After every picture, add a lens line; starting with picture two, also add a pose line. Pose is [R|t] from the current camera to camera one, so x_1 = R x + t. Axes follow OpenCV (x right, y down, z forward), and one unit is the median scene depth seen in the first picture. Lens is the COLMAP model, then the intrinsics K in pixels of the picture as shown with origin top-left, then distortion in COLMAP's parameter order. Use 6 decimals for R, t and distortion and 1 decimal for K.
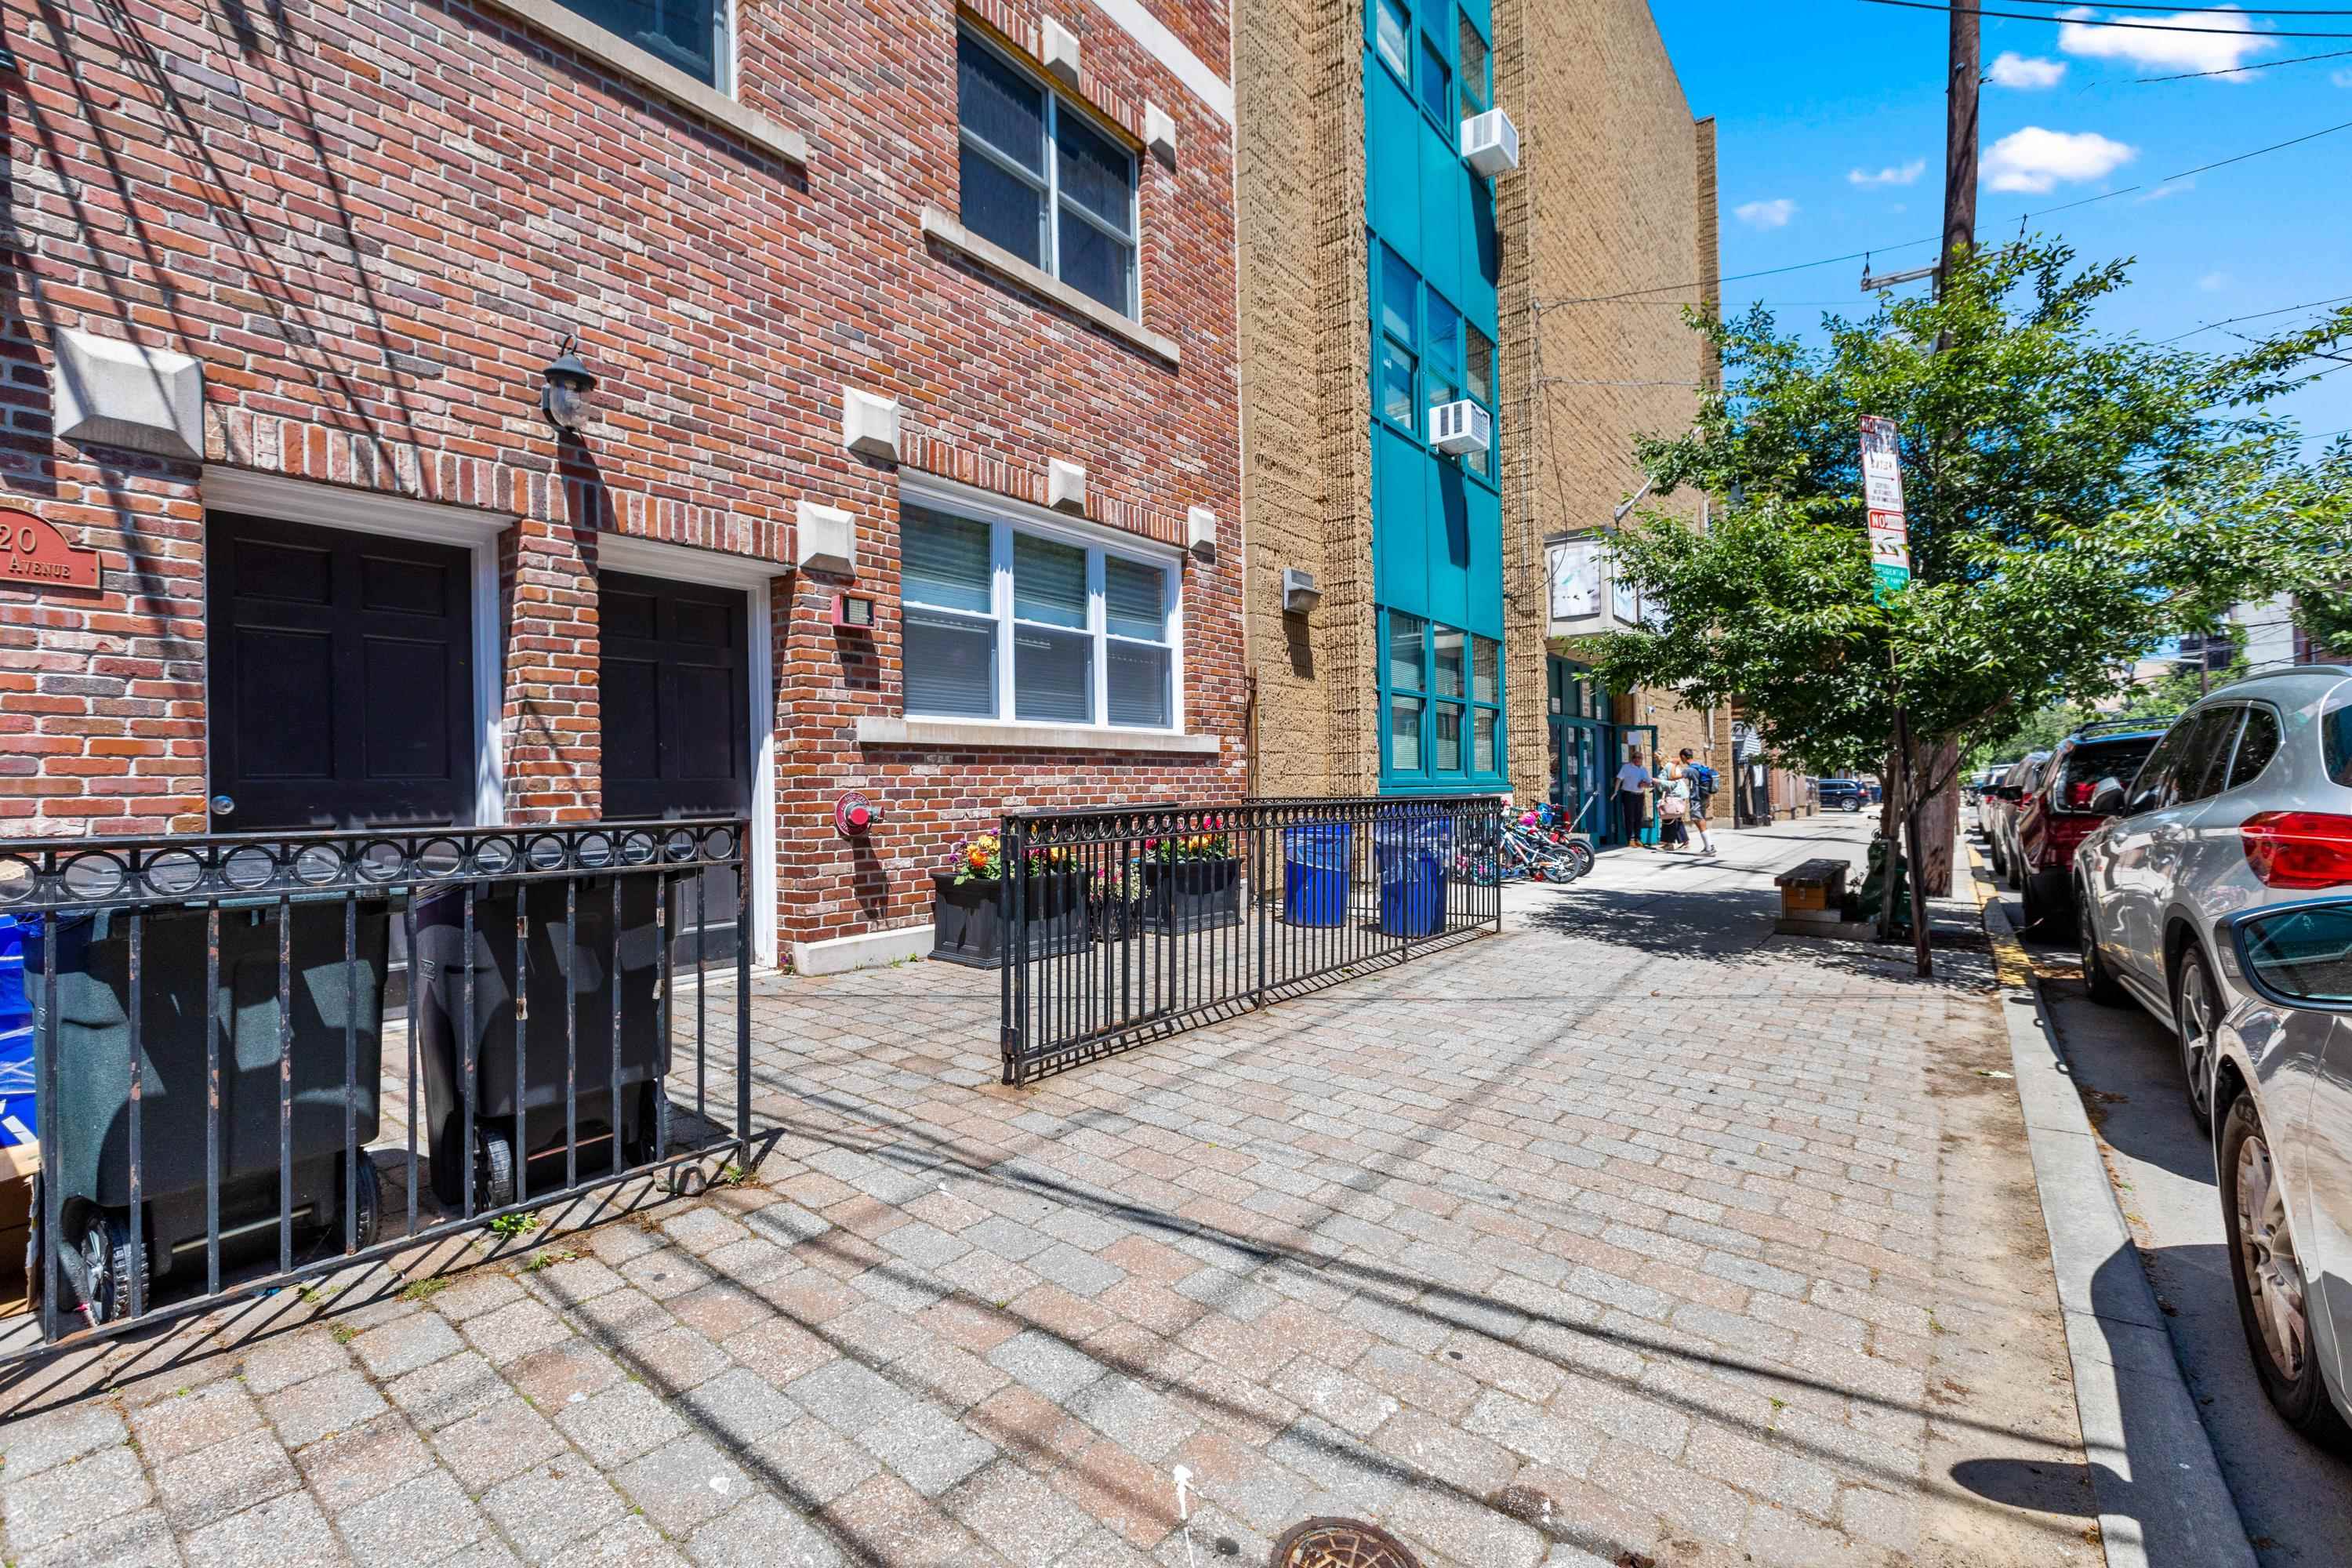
lens RADIAL K [[1040.8, 0, 1166.2], [0, 1040.8, 788.6], [0, 0, 1]] dist [0.000968, 0.000415]
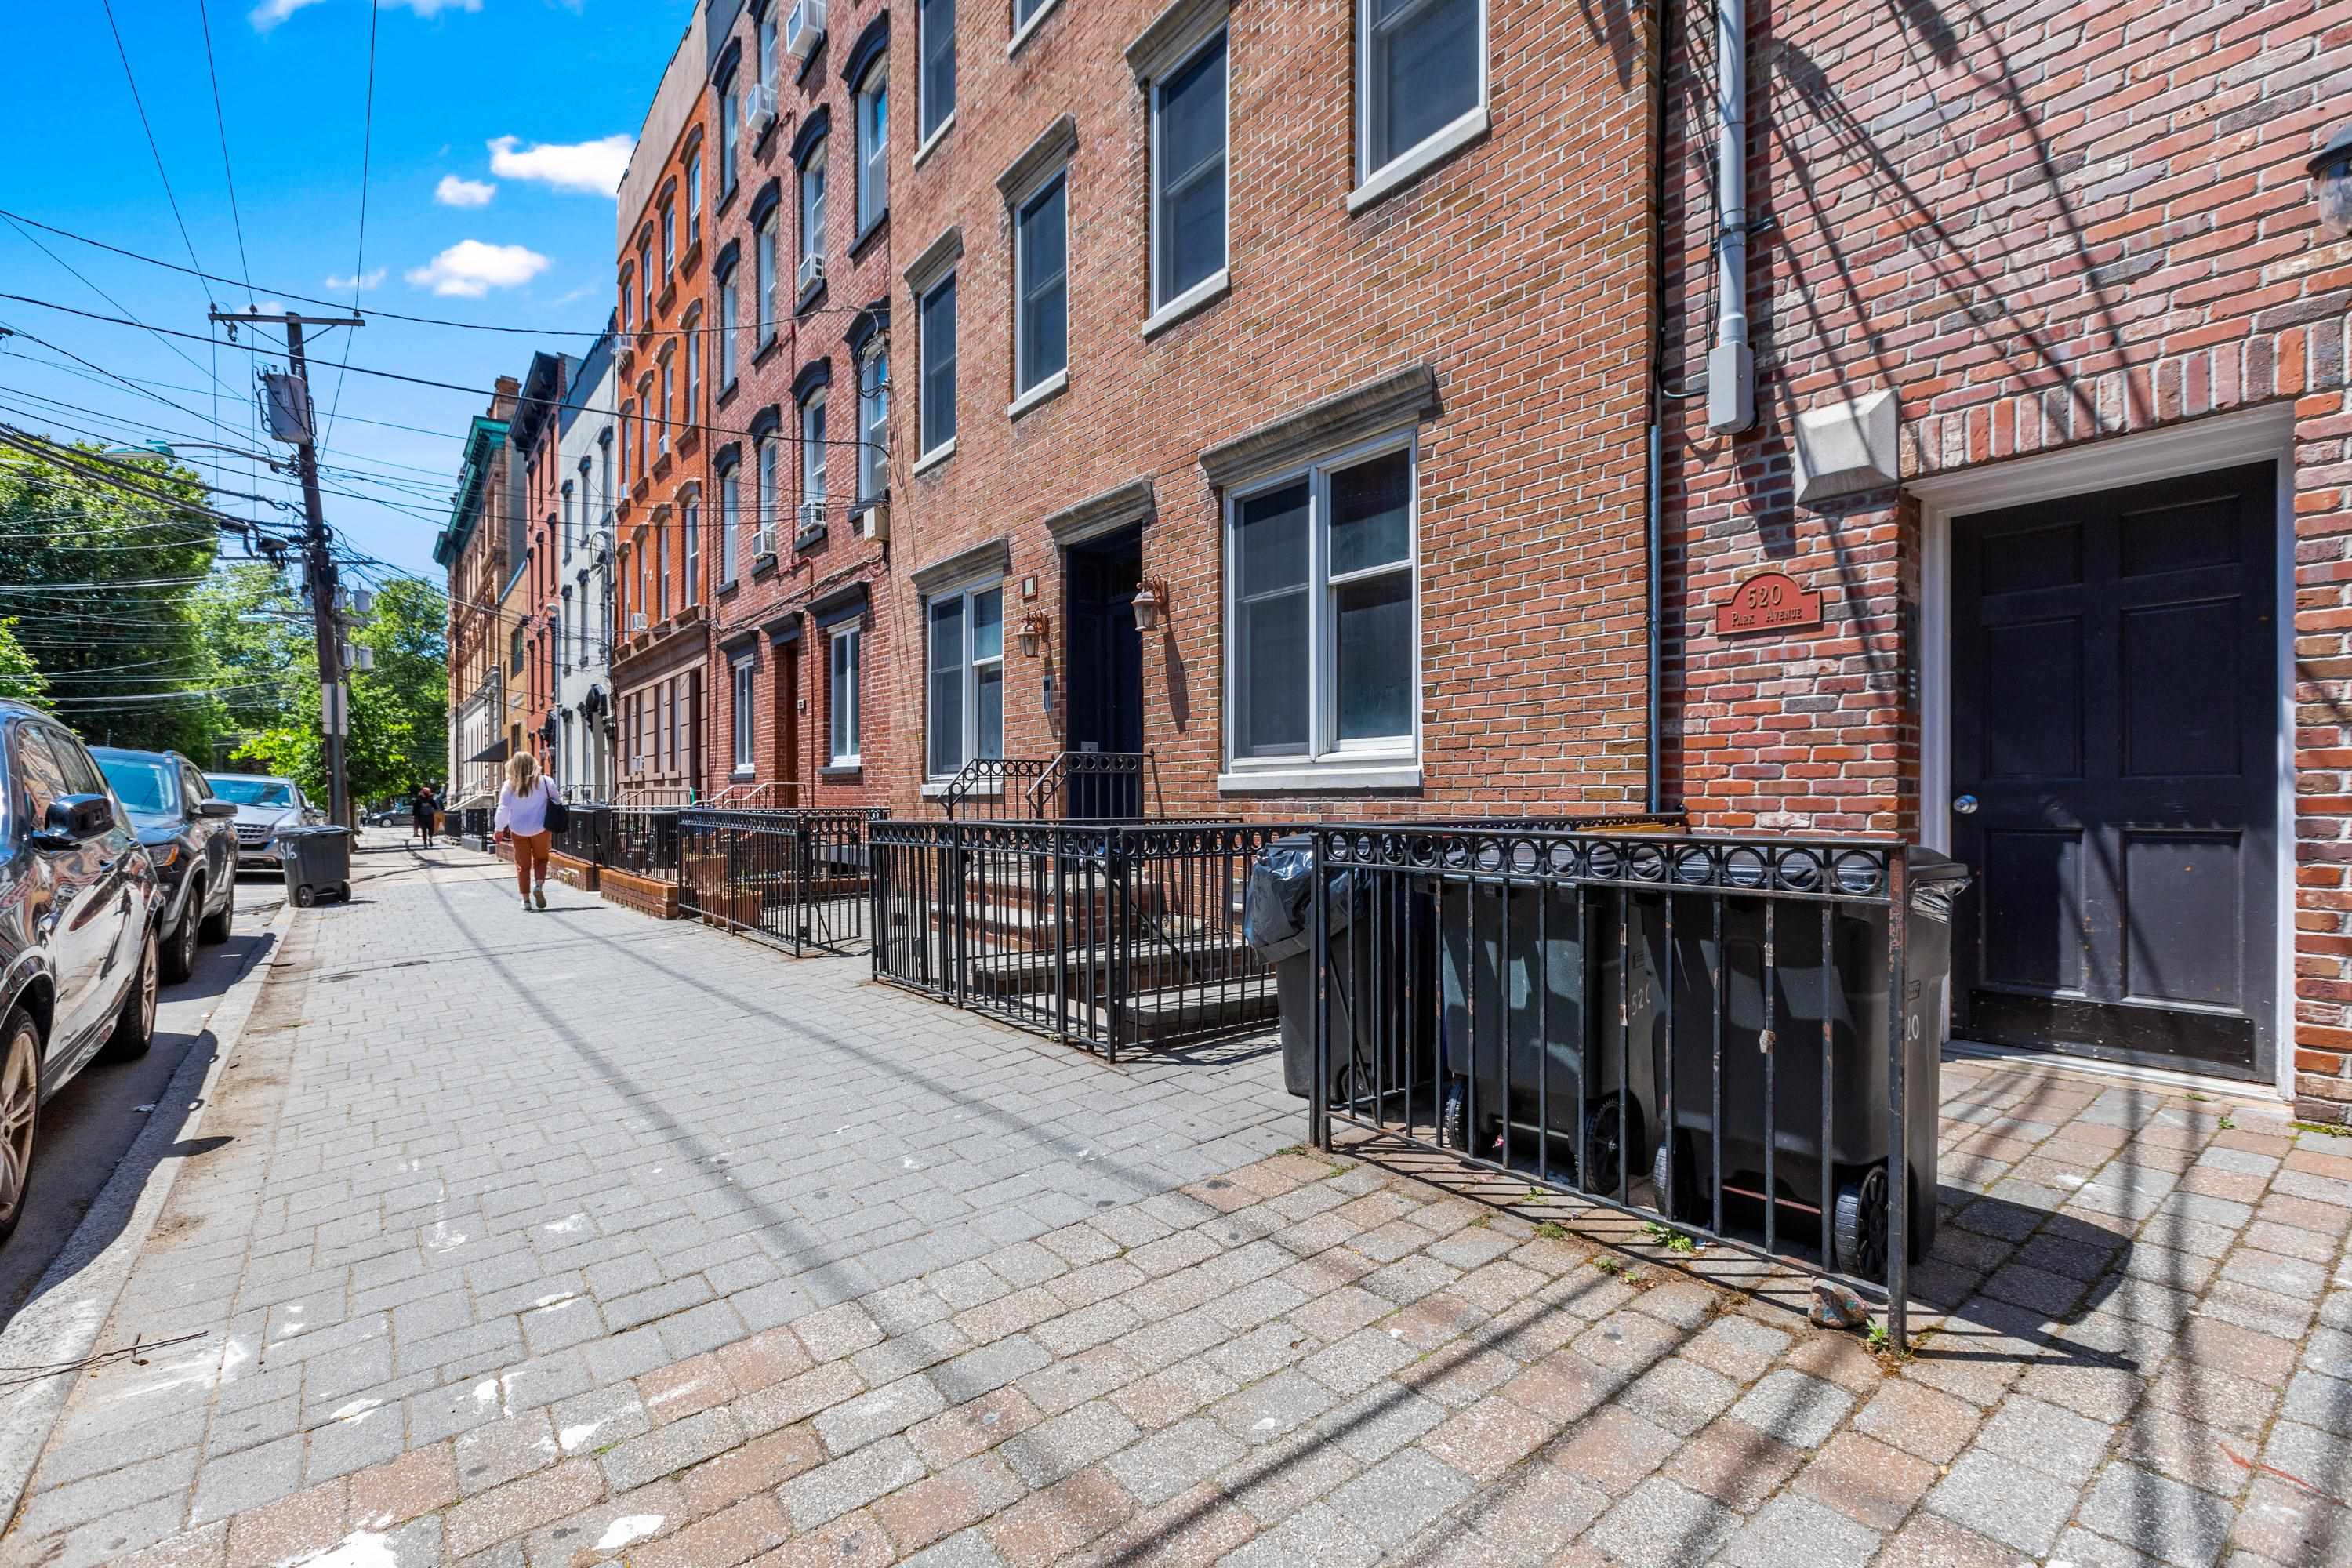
lens RADIAL K [[1054.9, 0, 1170.2], [0, 1054.9, 803.8], [0, 0, 1]] dist [0.005048, 0.000039]
pose [[-0.255536, 0.020167, -0.966589, 0.312778], [0.006465, 0.999796, 0.019150, -0.010209], [0.966778, -0.001355, -0.255614, 0.543945]]
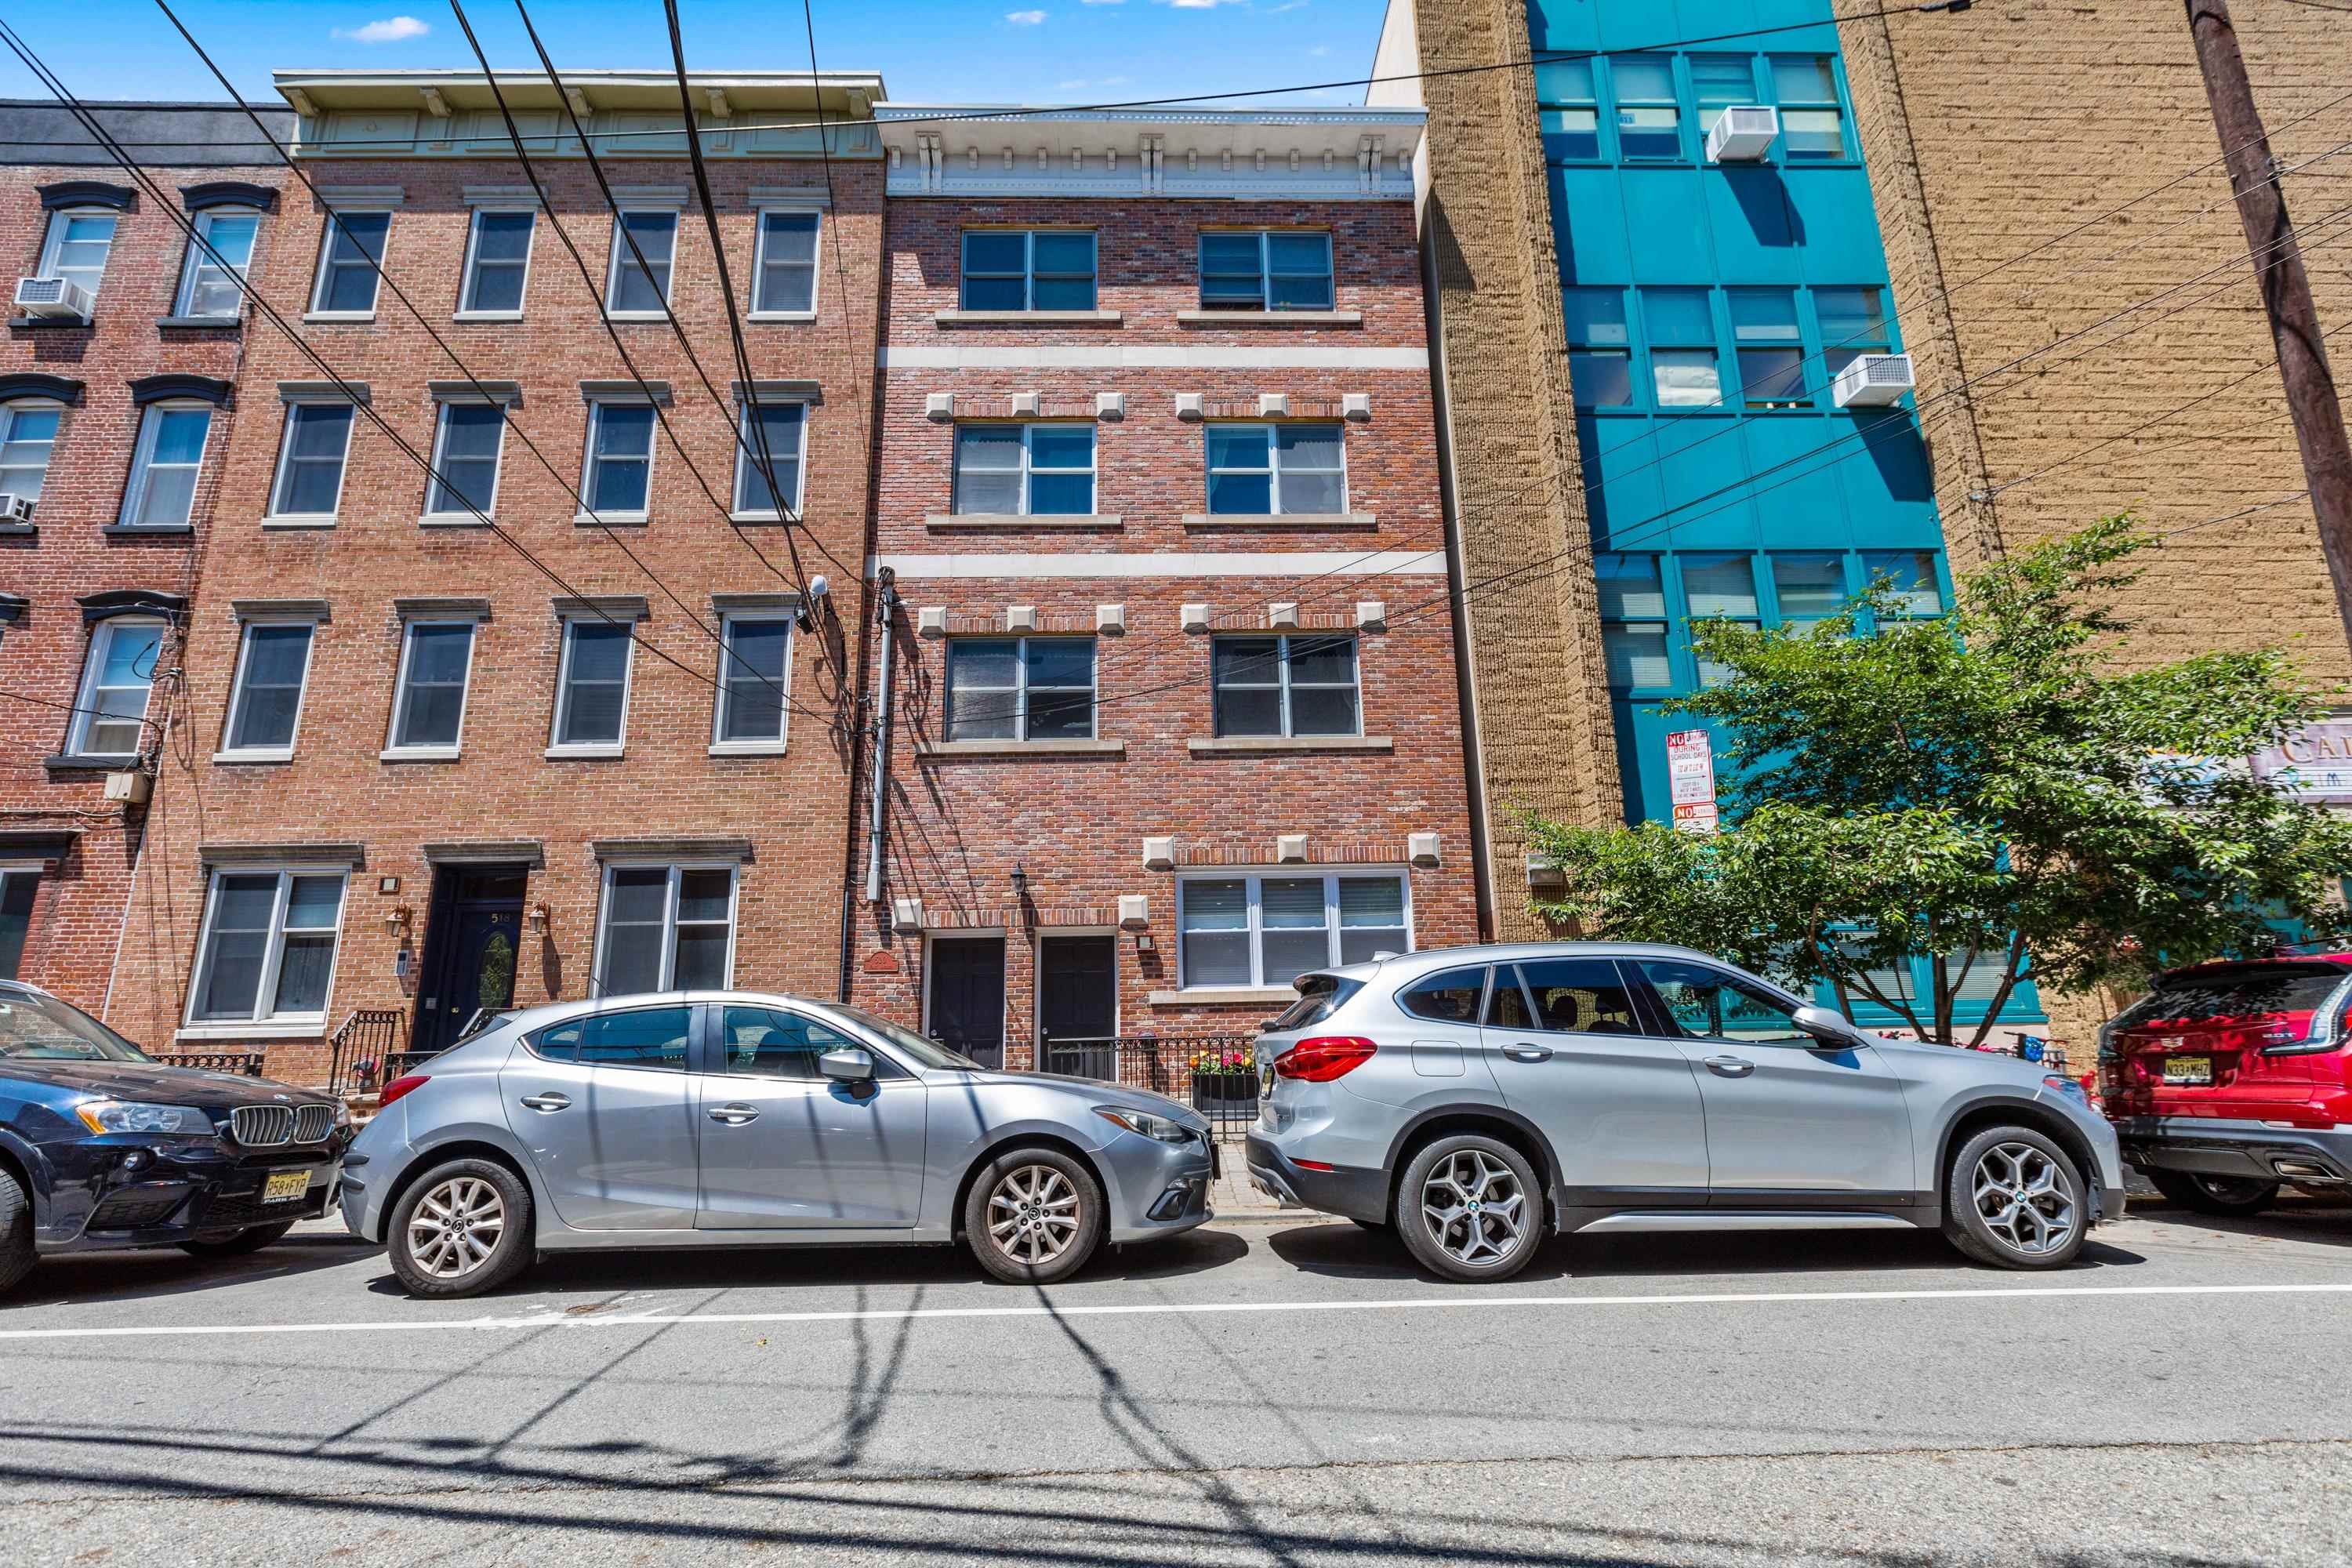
lens RADIAL K [[1056.1, 0, 1172.4], [0, 1056.1, 776.2], [0, 0, 1]] dist [0.001186, -0.000086]
pose [[0.611882, -0.176929, -0.770906, 2.252820], [0.006925, 0.975821, -0.218463, -0.042100], [0.790919, 0.128335, 0.598312, -0.461605]]
